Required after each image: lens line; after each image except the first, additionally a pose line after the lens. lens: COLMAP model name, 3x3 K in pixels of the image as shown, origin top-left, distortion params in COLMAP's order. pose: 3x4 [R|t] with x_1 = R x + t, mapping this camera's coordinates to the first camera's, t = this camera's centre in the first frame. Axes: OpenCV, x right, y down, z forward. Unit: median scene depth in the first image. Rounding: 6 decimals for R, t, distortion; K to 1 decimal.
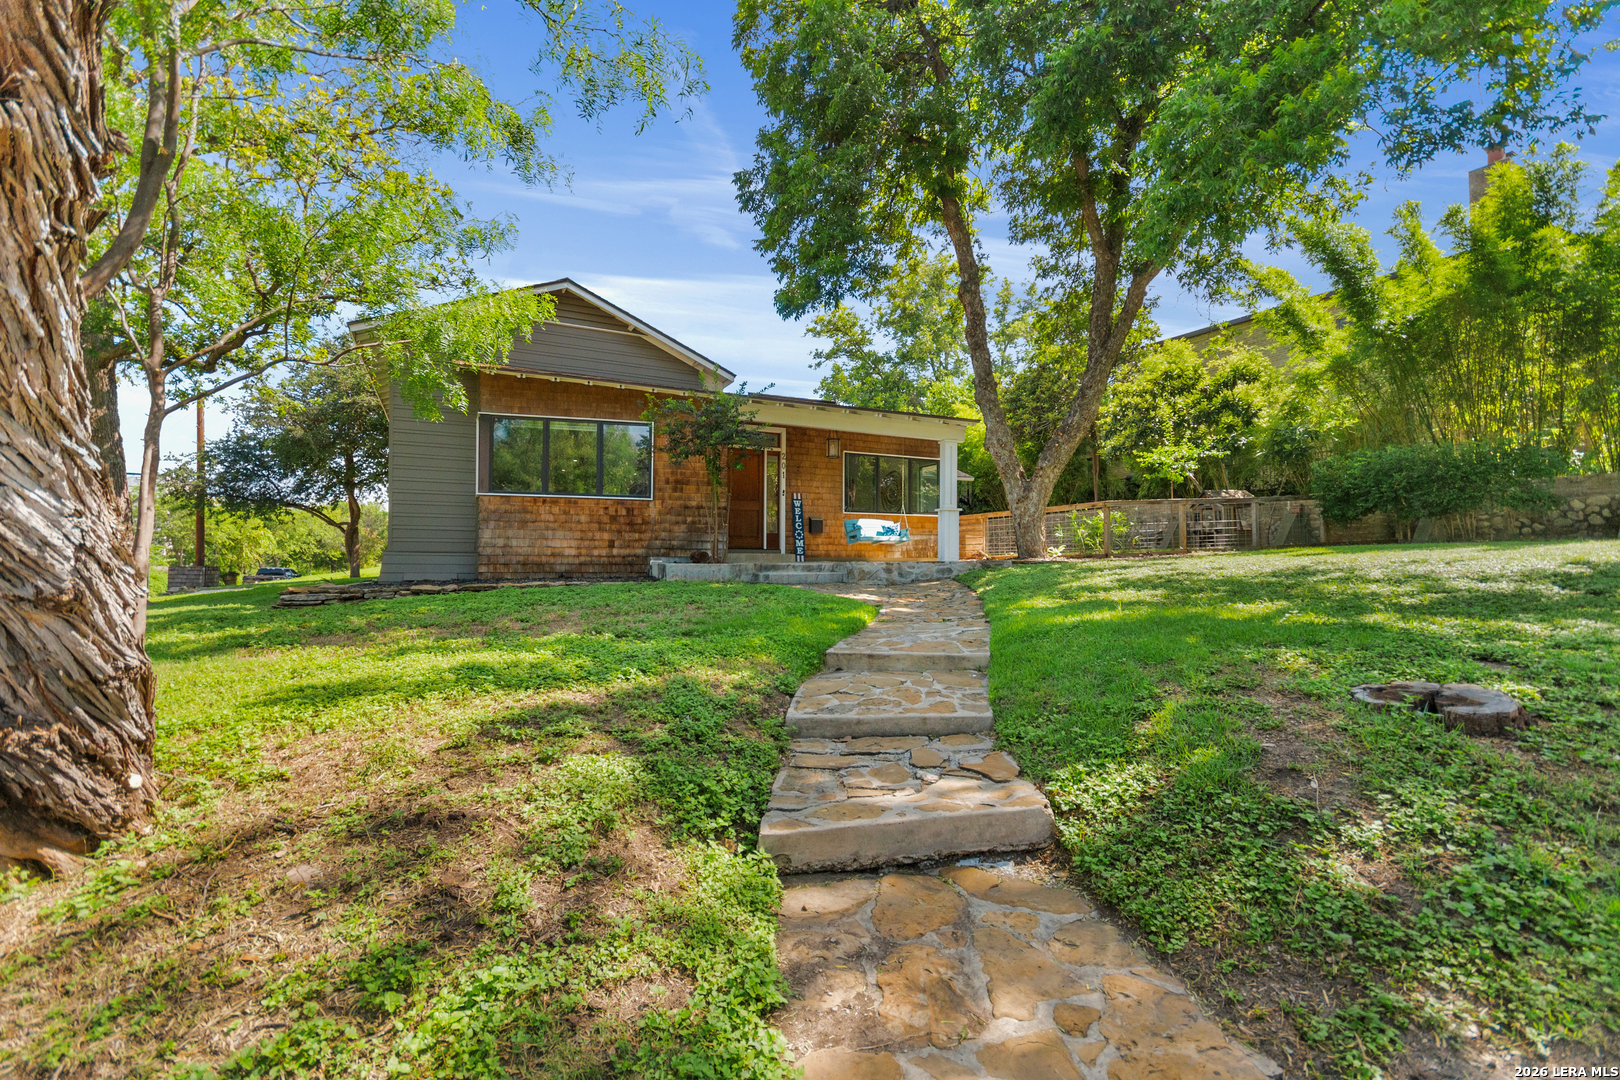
lens RADIAL K [[706.5, 0, 806.8], [0, 706.5, 537.2], [0, 0, 1]] dist [0.000267, 0.000109]
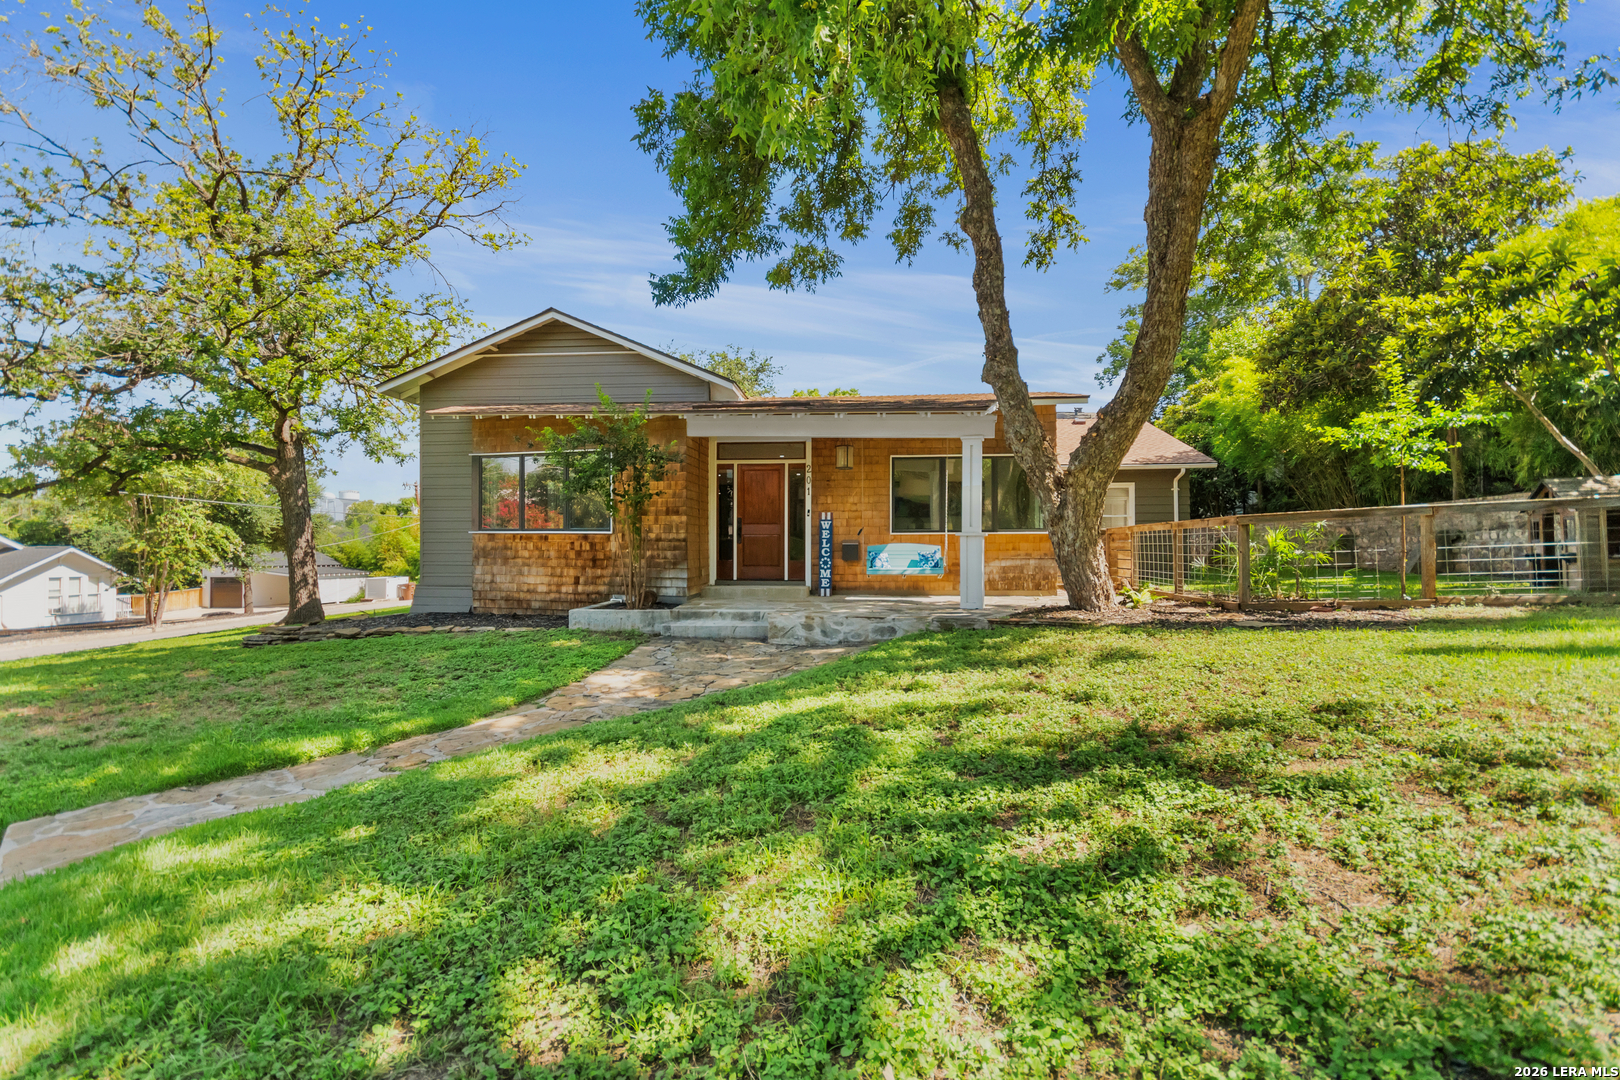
lens RADIAL K [[706.4, 0, 805.7], [0, 706.4, 545.0], [0, 0, 1]] dist [0.000841, -0.000551]
pose [[0.854485, -0.004492, -0.519457, 0.439916], [0.021523, 0.999410, 0.026761, -0.052204], [0.519030, -0.034047, 0.854077, 0.314212]]
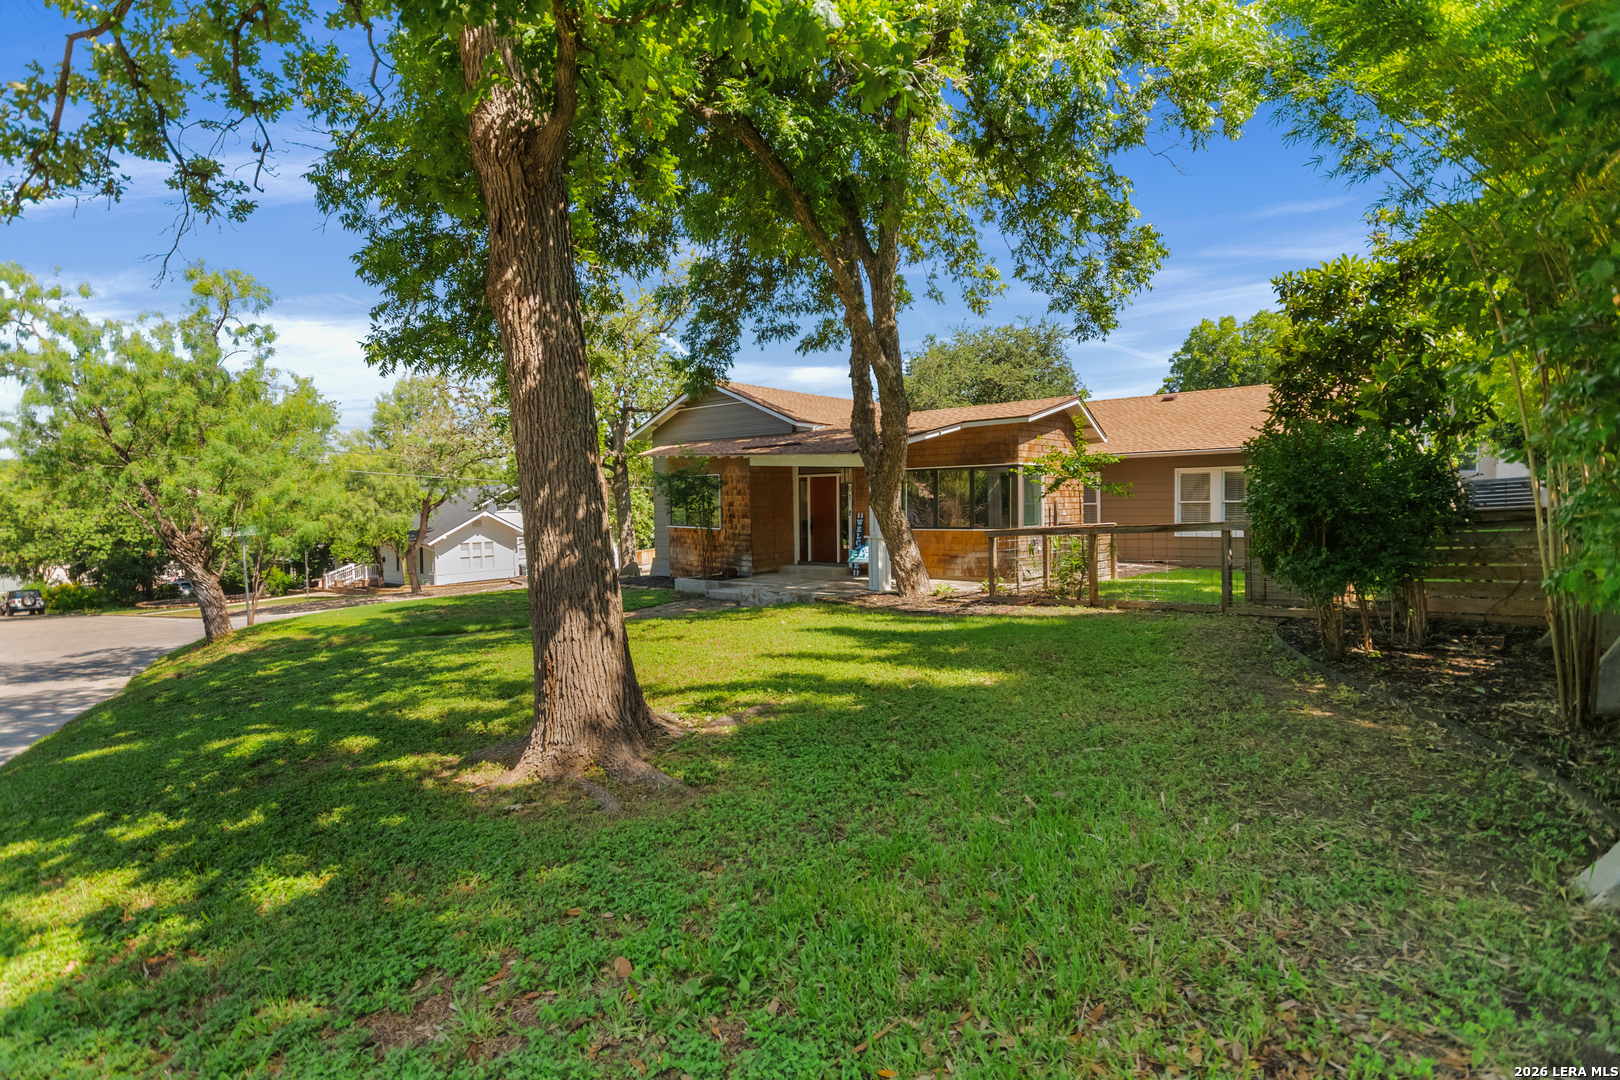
lens RADIAL K [[807.9, 0, 810.0], [0, 807.9, 540.0], [0, 0, 1]] dist [-0.000113, -0.000007]
pose [[0.396749, 0.033855, -0.917303, 1.229370], [0.048155, 0.997176, 0.057631, -0.106642], [0.916663, -0.067037, 0.393998, 0.483772]]
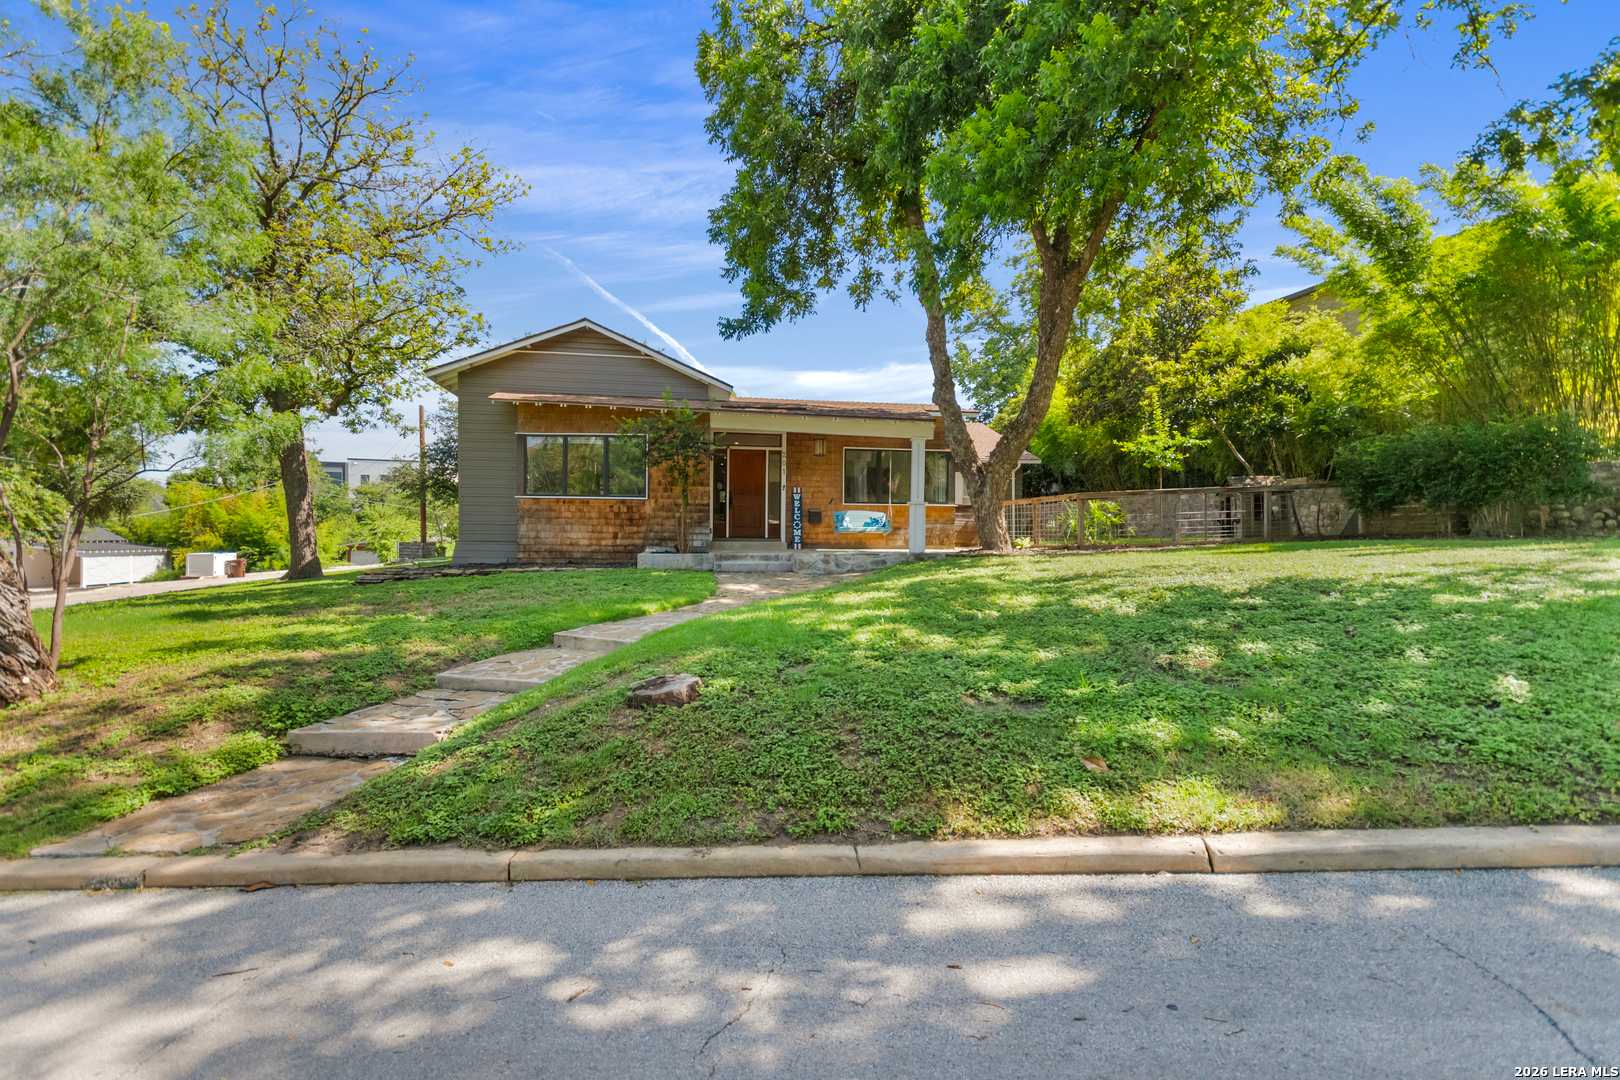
lens RADIAL K [[706.4, 0, 805.7], [0, 706.4, 545.0], [0, 0, 1]] dist [0.000841, -0.000551]
pose [[0.959690, 0.009831, -0.280890, 0.349380], [0.004811, 0.998667, 0.051392, -0.032441], [0.281021, -0.050672, 0.958363, -0.075411]]
